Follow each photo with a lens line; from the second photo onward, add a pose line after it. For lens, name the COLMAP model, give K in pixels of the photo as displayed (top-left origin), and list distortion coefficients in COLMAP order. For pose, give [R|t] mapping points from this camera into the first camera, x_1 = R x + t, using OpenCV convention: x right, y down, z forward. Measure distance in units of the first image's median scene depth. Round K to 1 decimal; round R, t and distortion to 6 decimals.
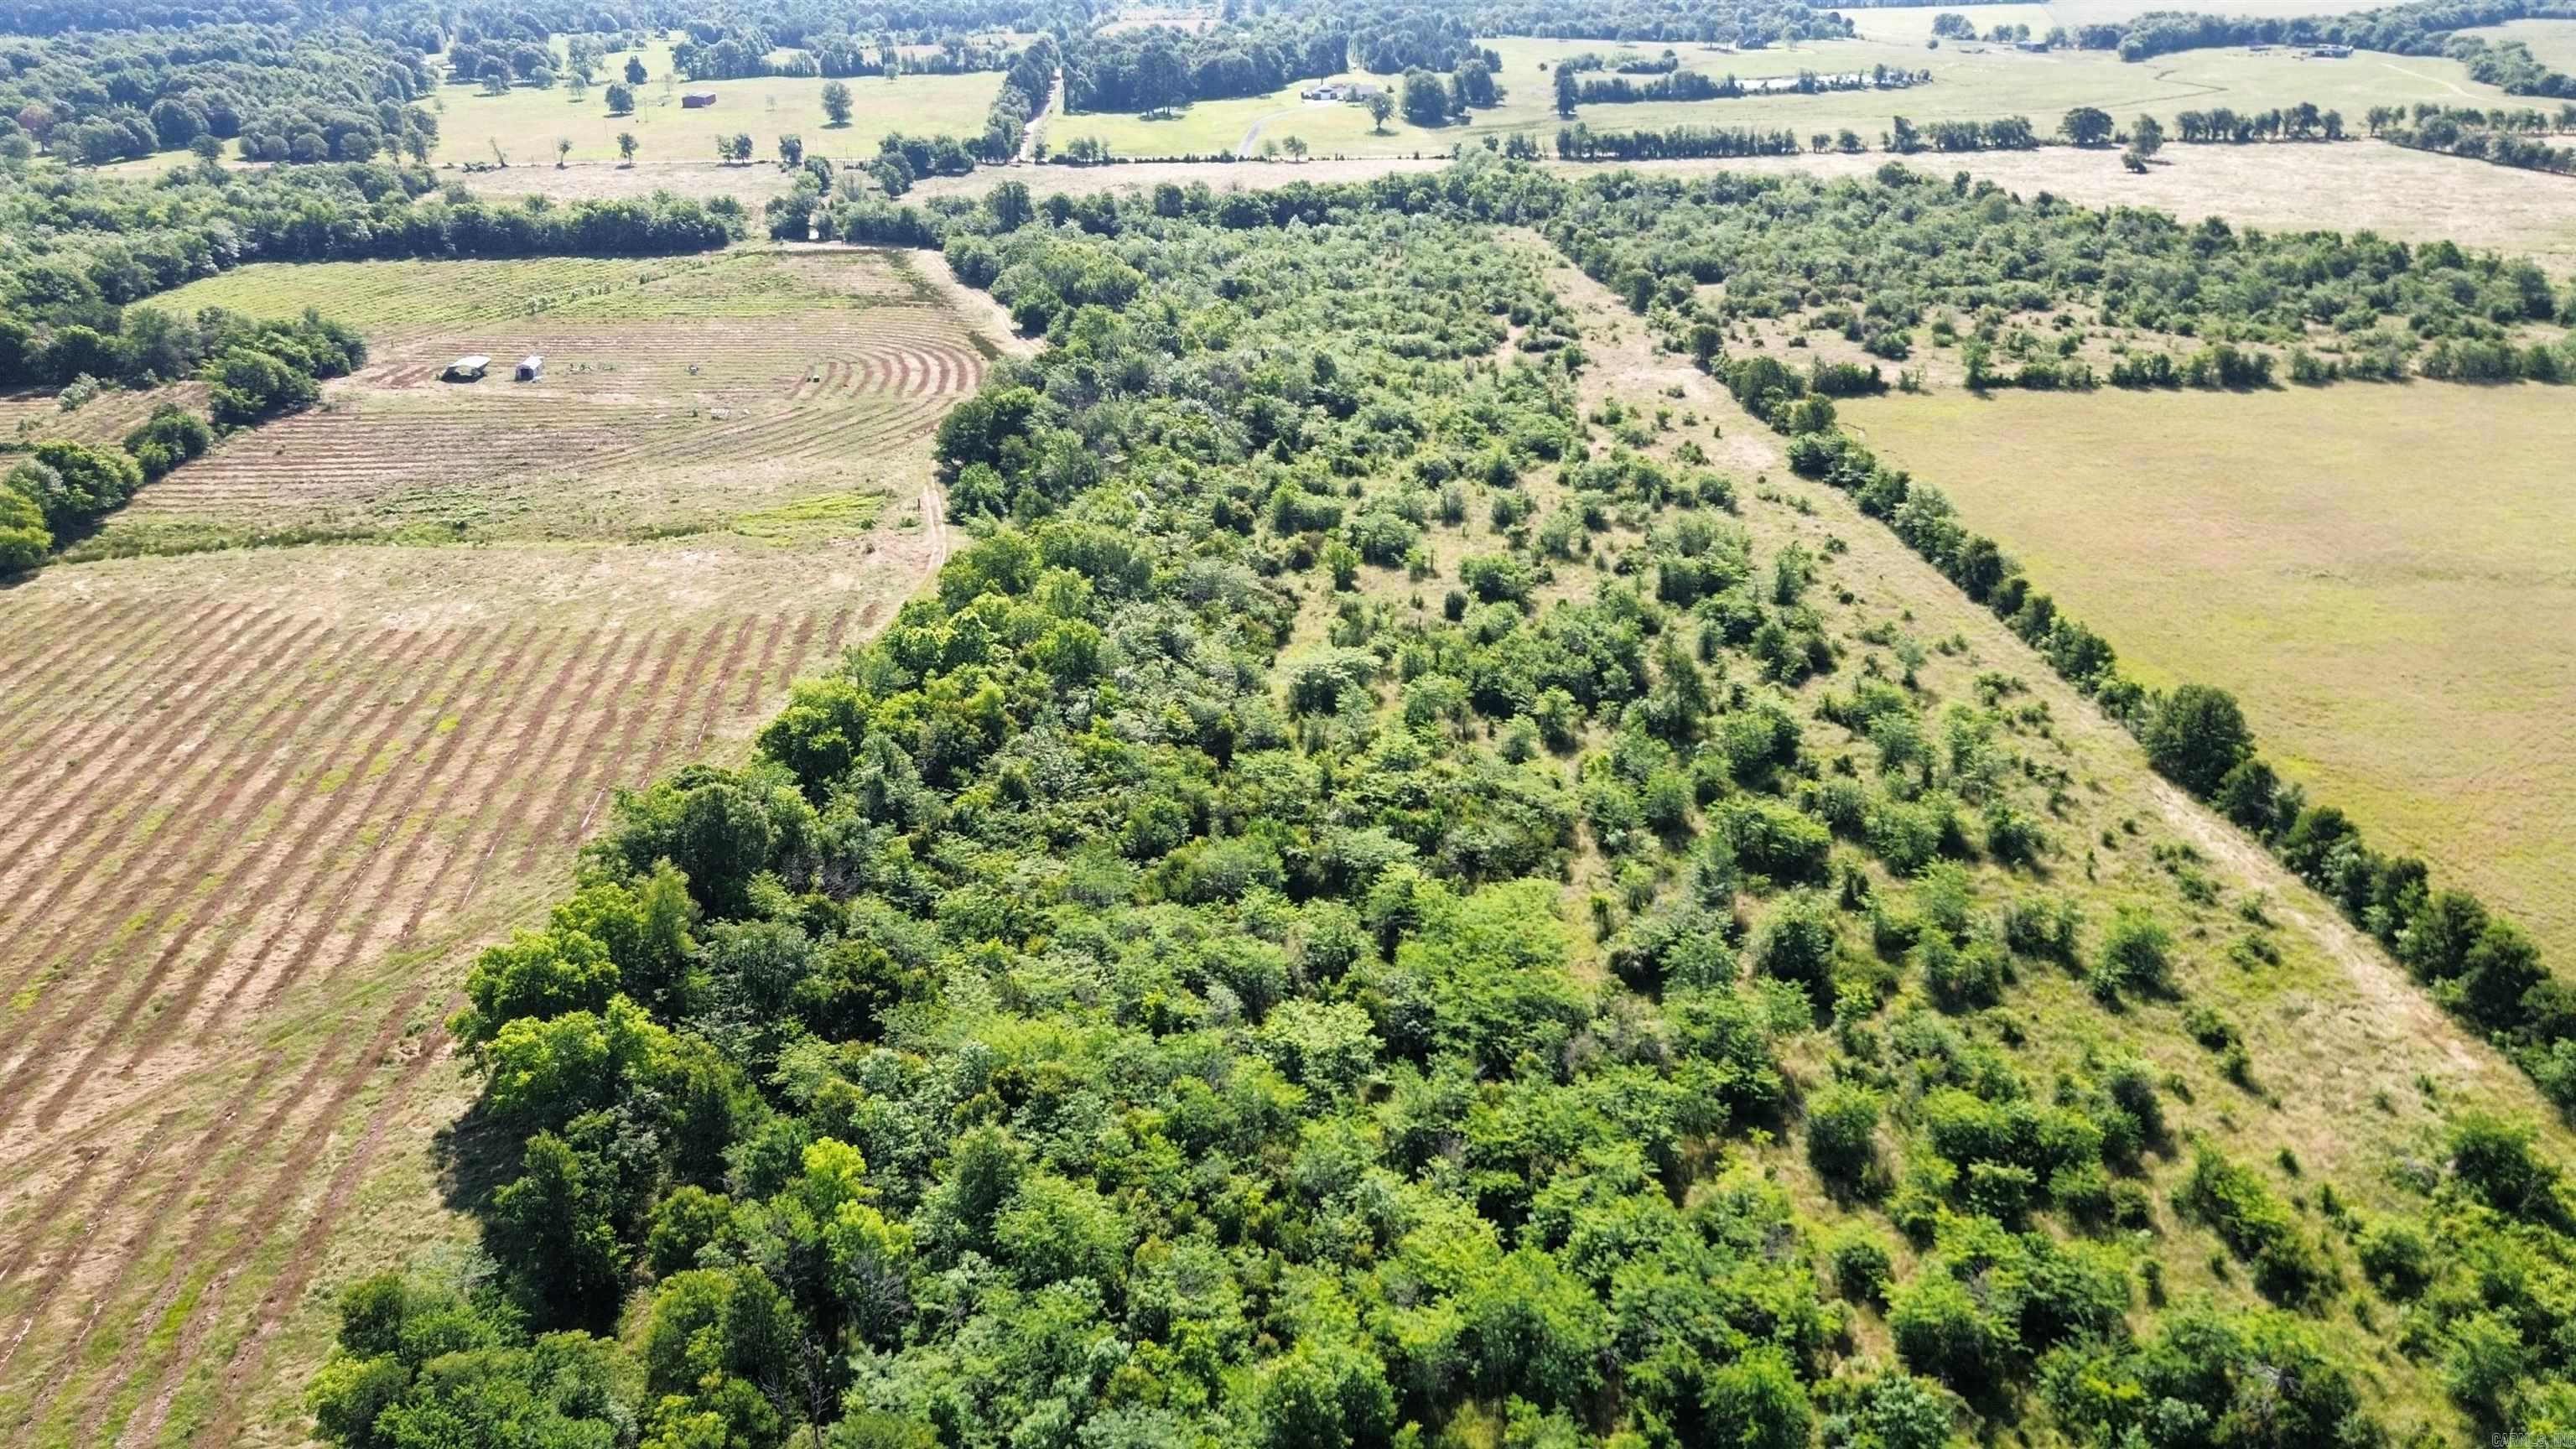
lens RADIAL K [[1811.3, 0, 1288.0], [0, 1811.3, 724.5], [0, 0, 1]] dist [0.074572, -0.077471]
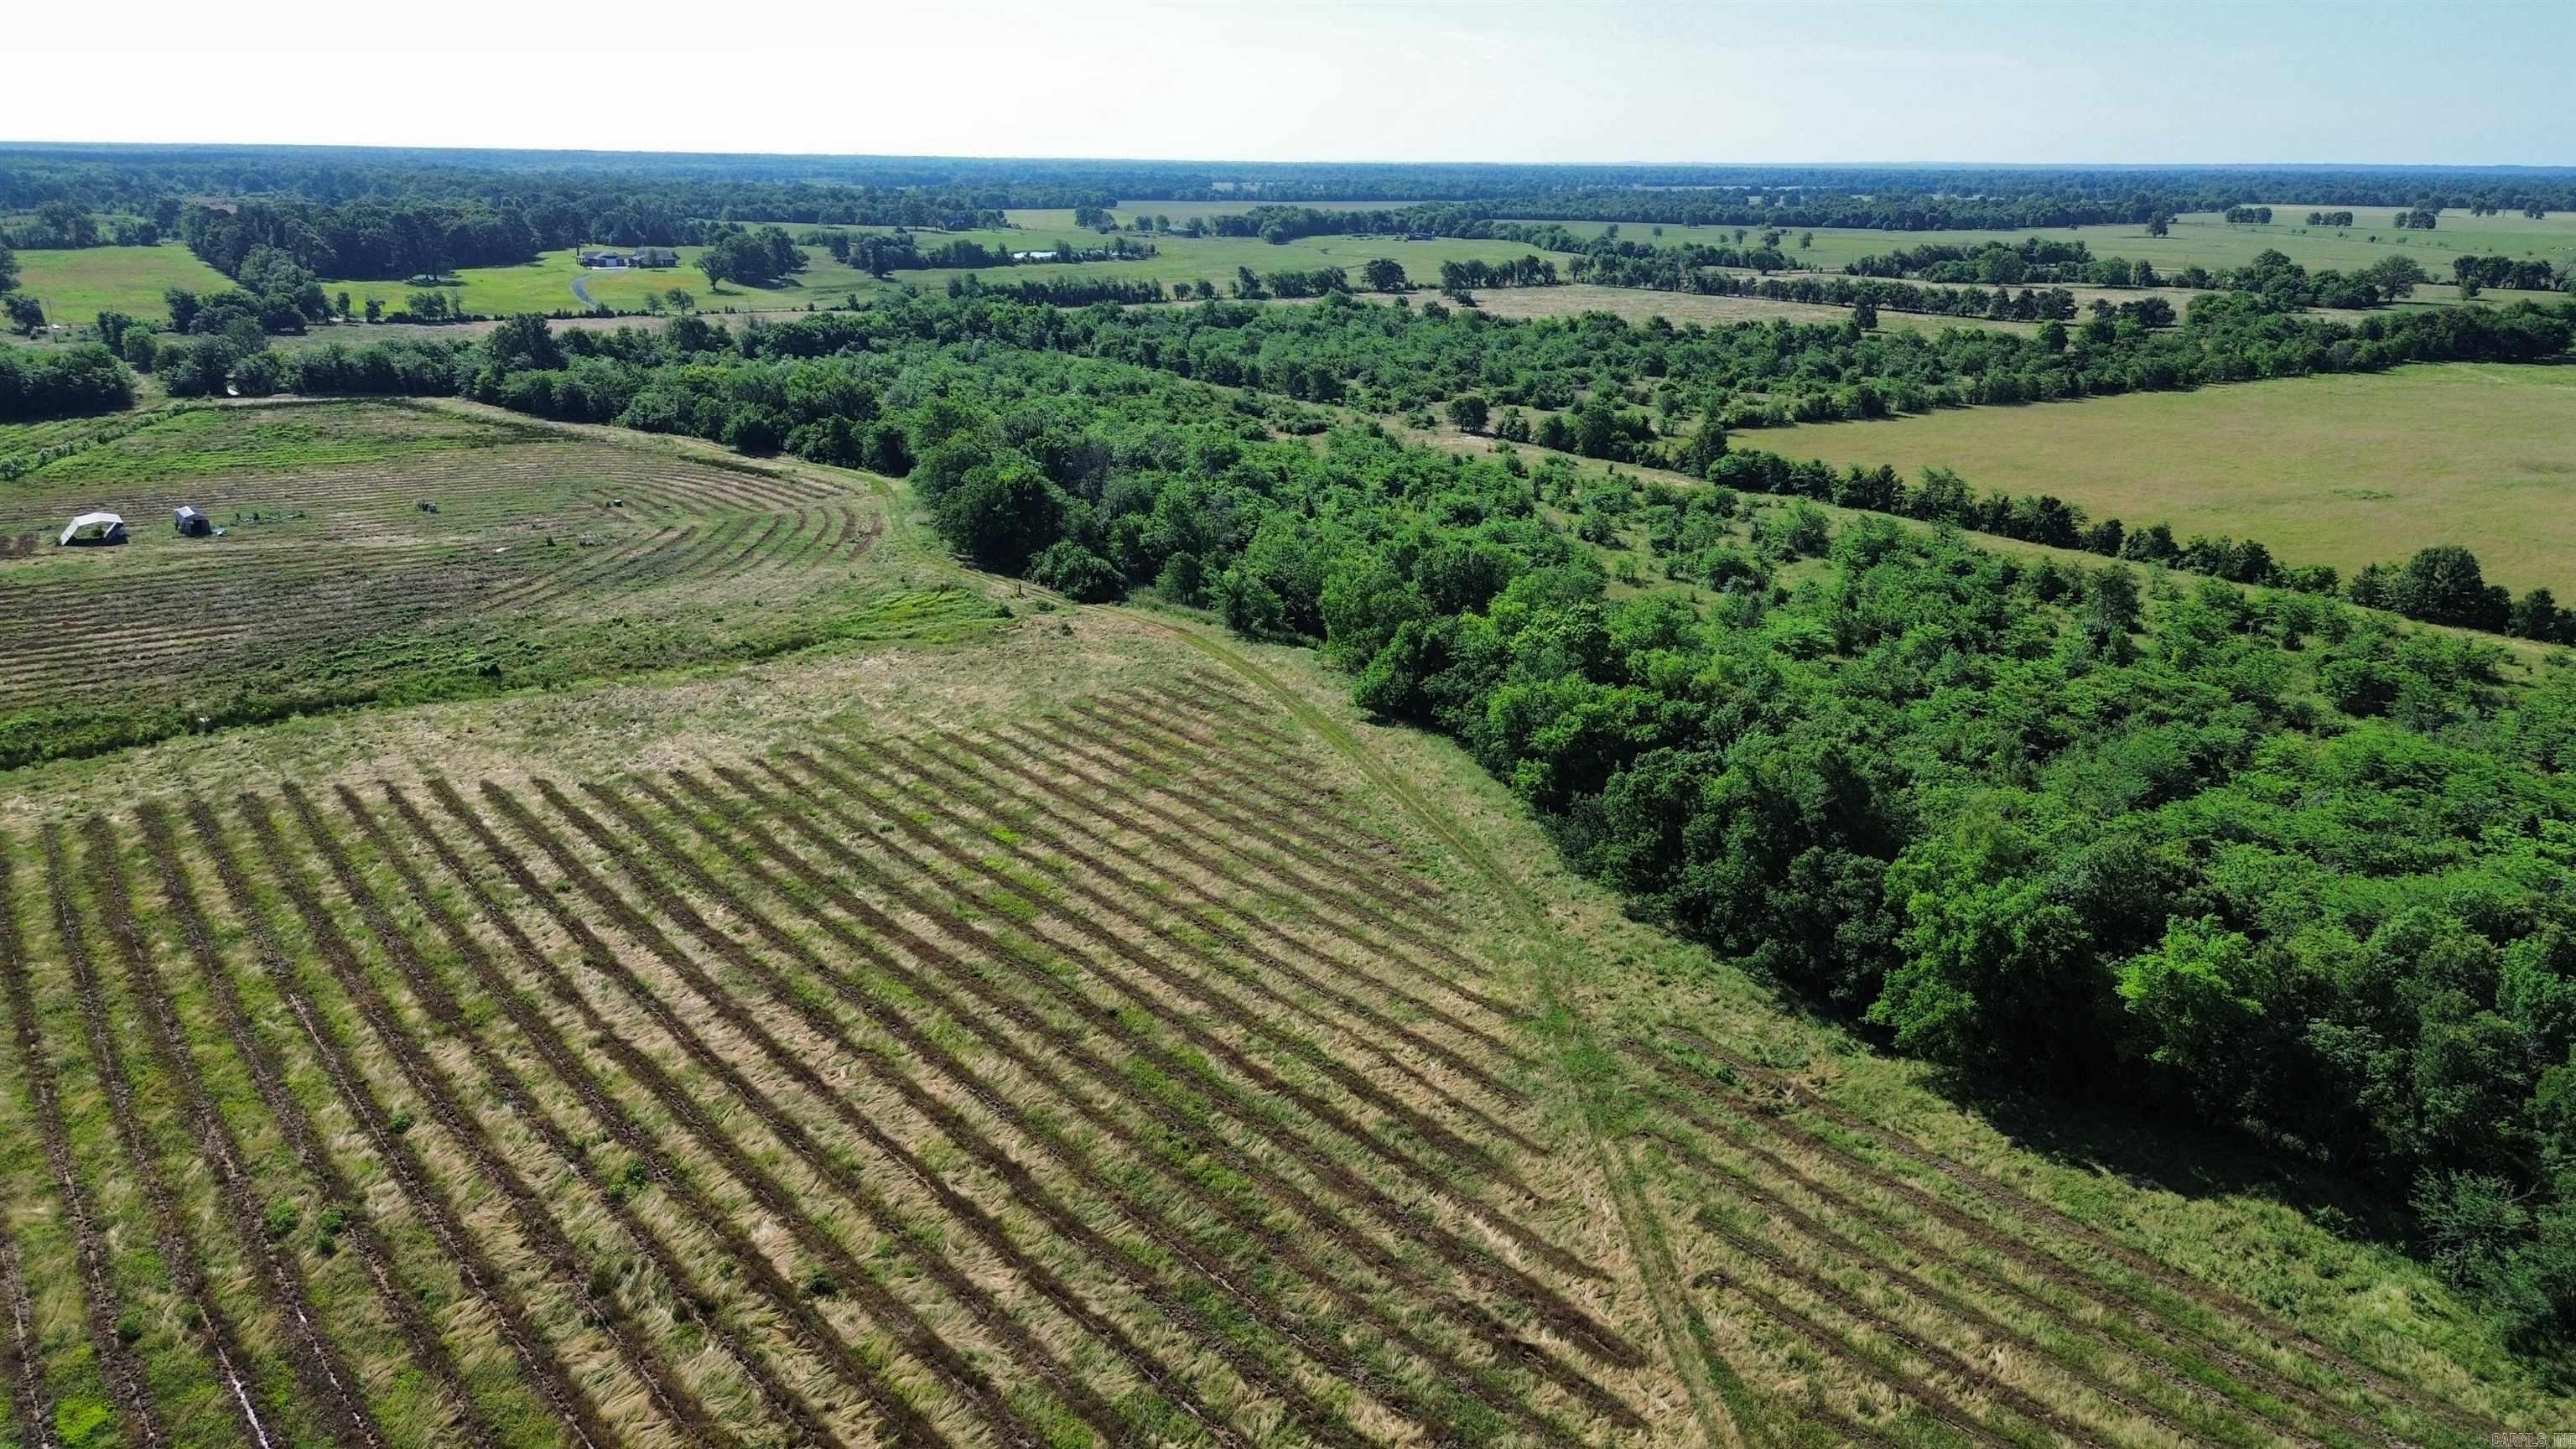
lens RADIAL K [[1811.3, 0, 1288.0], [0, 1811.3, 724.5], [0, 0, 1]] dist [0.074572, -0.077471]
pose [[0.859355, -0.135047, 0.493225, -0.430354], [0.189013, 0.980080, -0.060970, 0.013901], [-0.475166, 0.145621, 0.867763, 0.170542]]
